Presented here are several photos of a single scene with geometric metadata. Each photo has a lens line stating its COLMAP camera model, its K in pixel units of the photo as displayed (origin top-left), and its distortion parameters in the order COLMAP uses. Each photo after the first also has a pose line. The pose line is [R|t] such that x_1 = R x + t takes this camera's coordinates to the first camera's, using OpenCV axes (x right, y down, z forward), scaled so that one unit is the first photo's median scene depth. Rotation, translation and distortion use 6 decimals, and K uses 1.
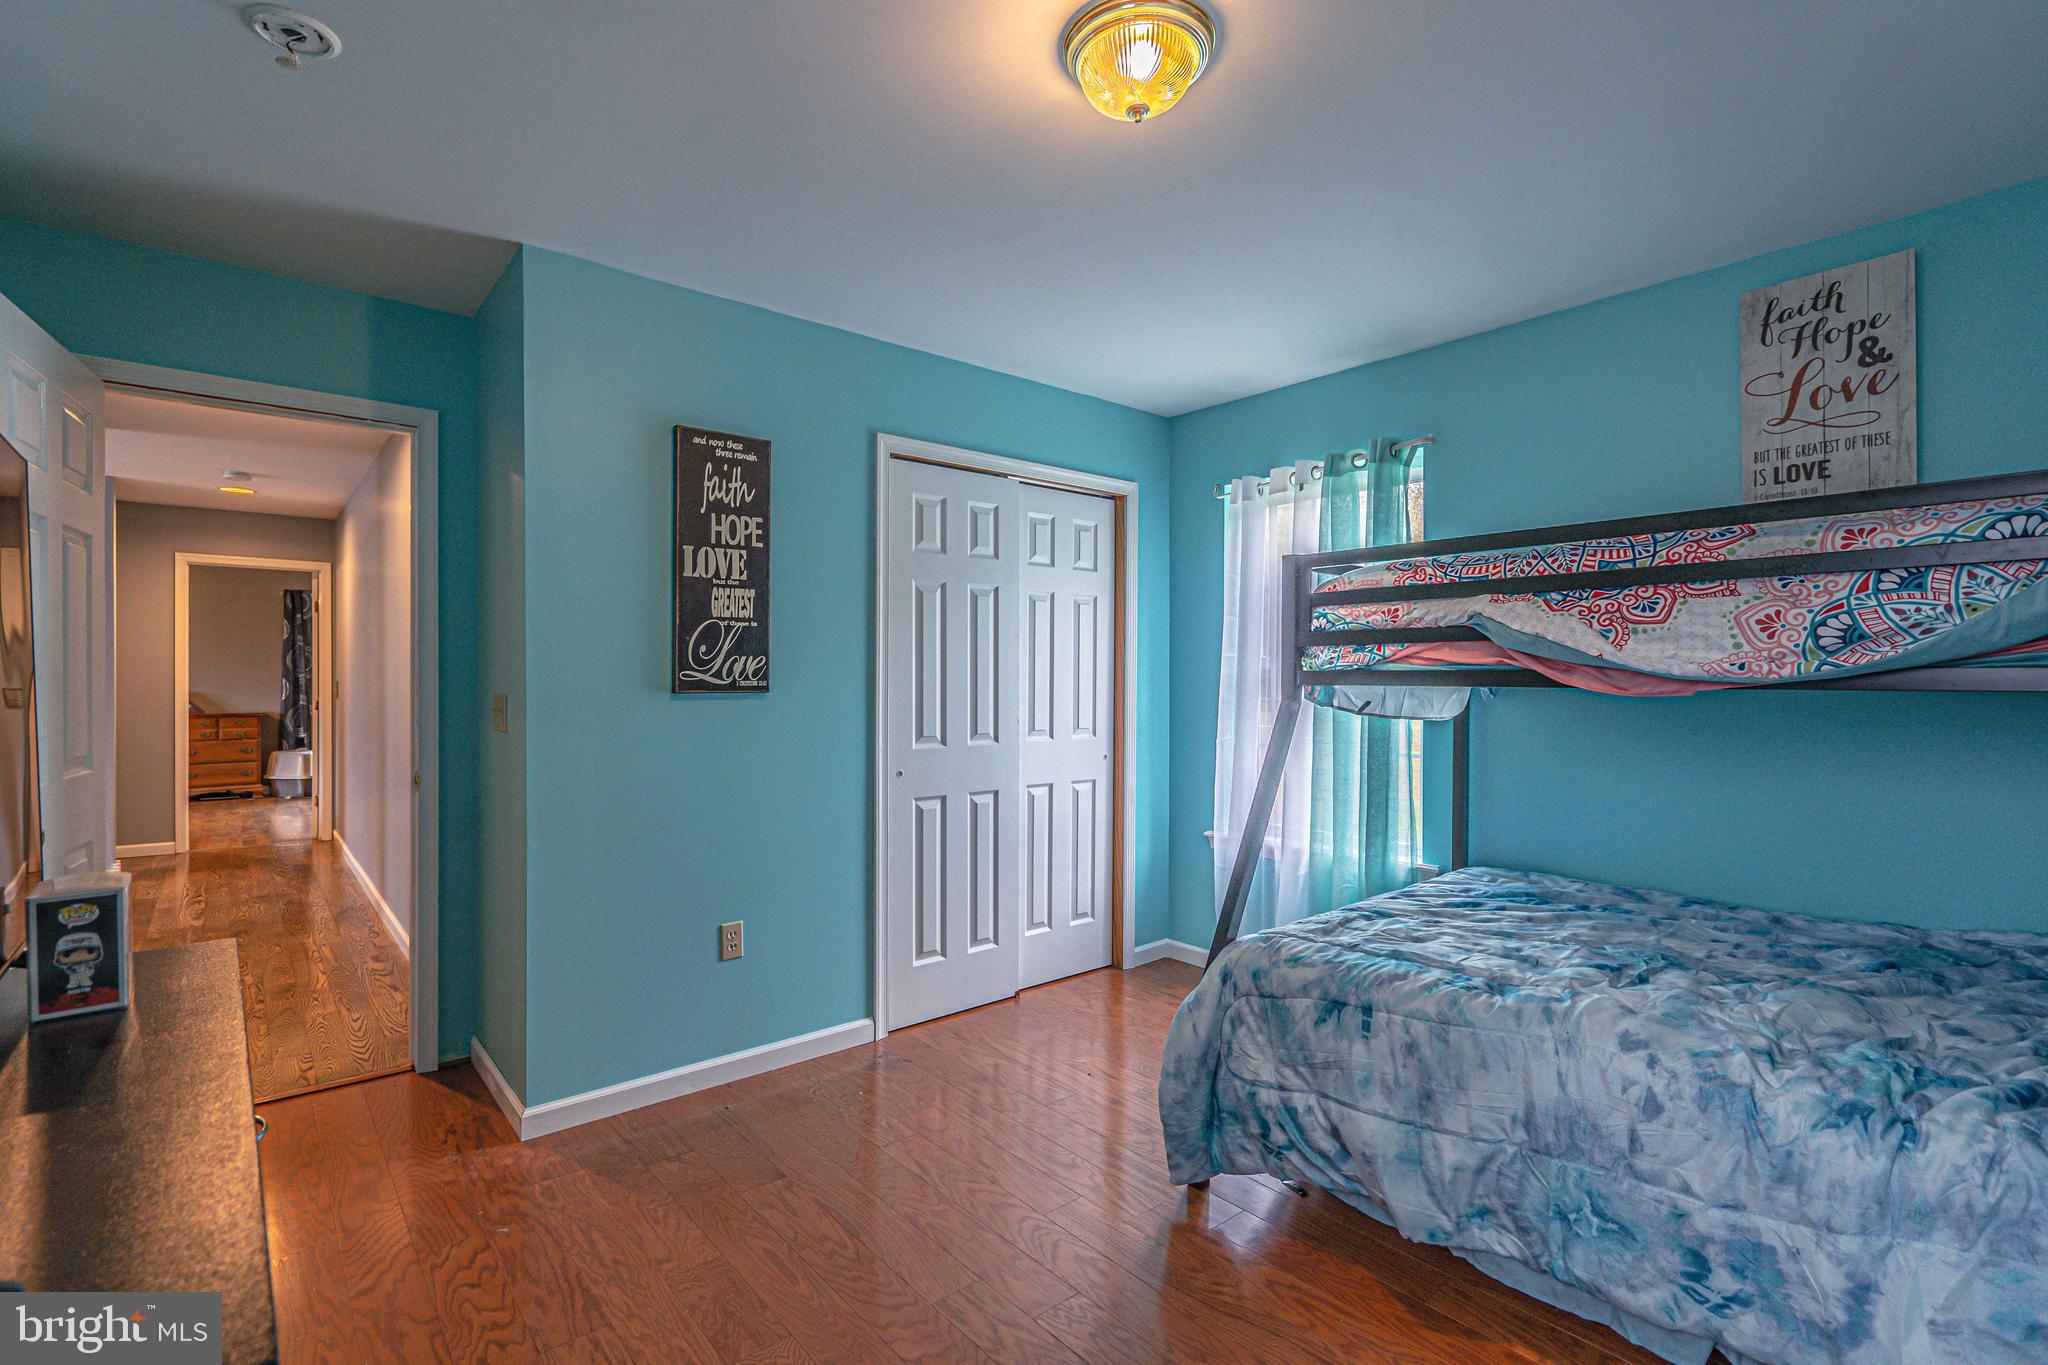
lens RADIAL K [[940.0, 0, 1019.9], [0, 940.0, 677.0], [0, 0, 1]] dist [-0.000392, 0.000292]
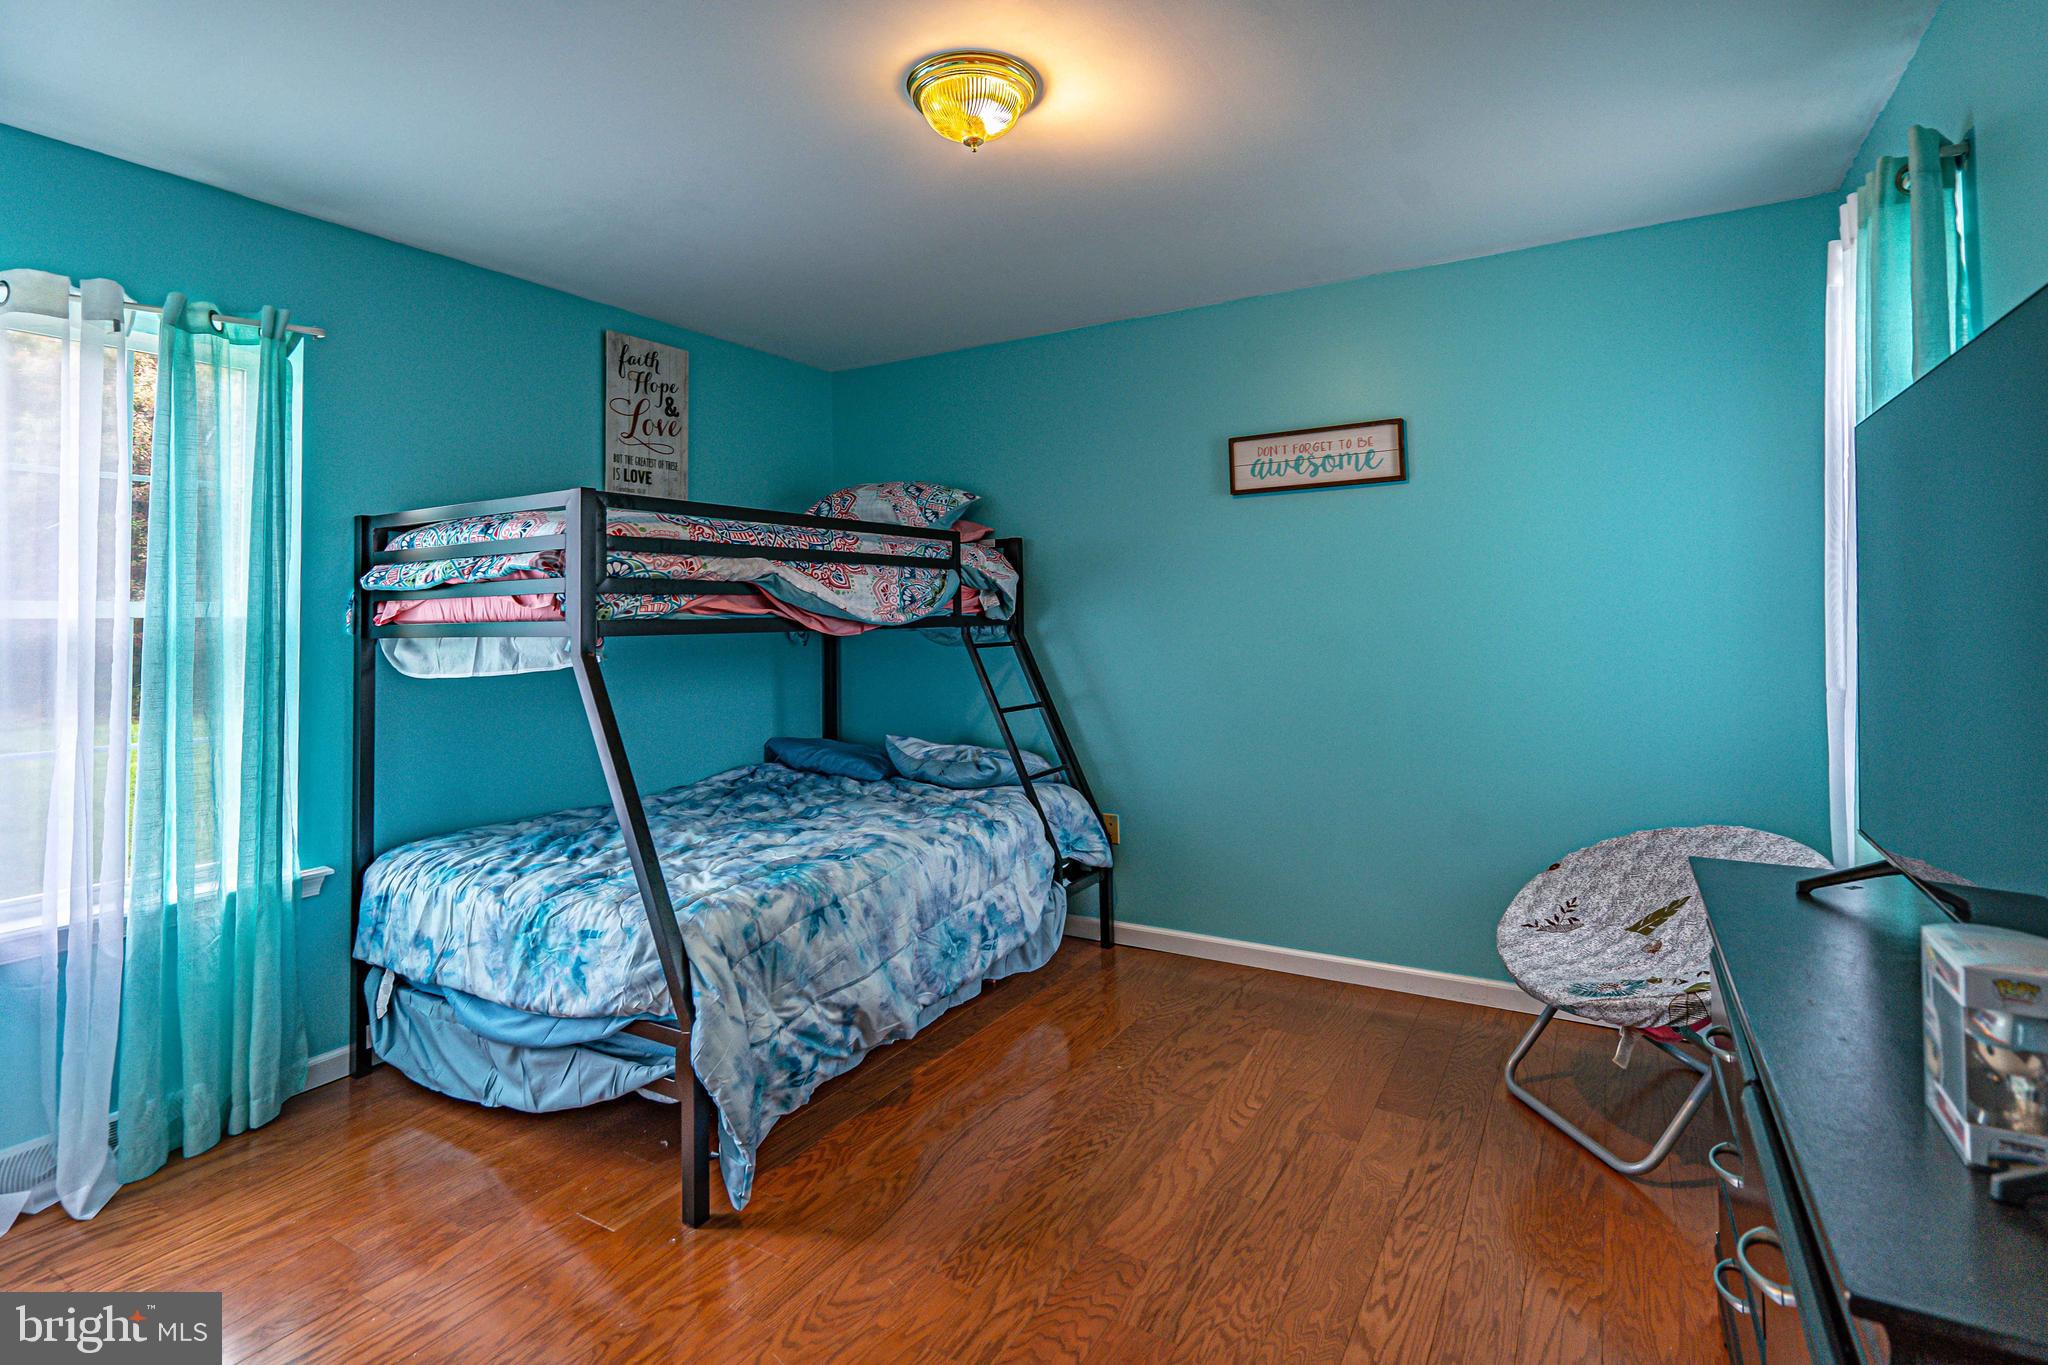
lens RADIAL K [[948.9, 0, 1019.9], [0, 948.9, 586.9], [0, 0, 1]] dist [-0.000527, 0.000071]
pose [[-0.306865, 0.029893, 0.951283, -0.740992], [0.011003, 0.999551, -0.027860, -0.010240], [-0.951689, 0.001917, -0.307056, 0.983829]]
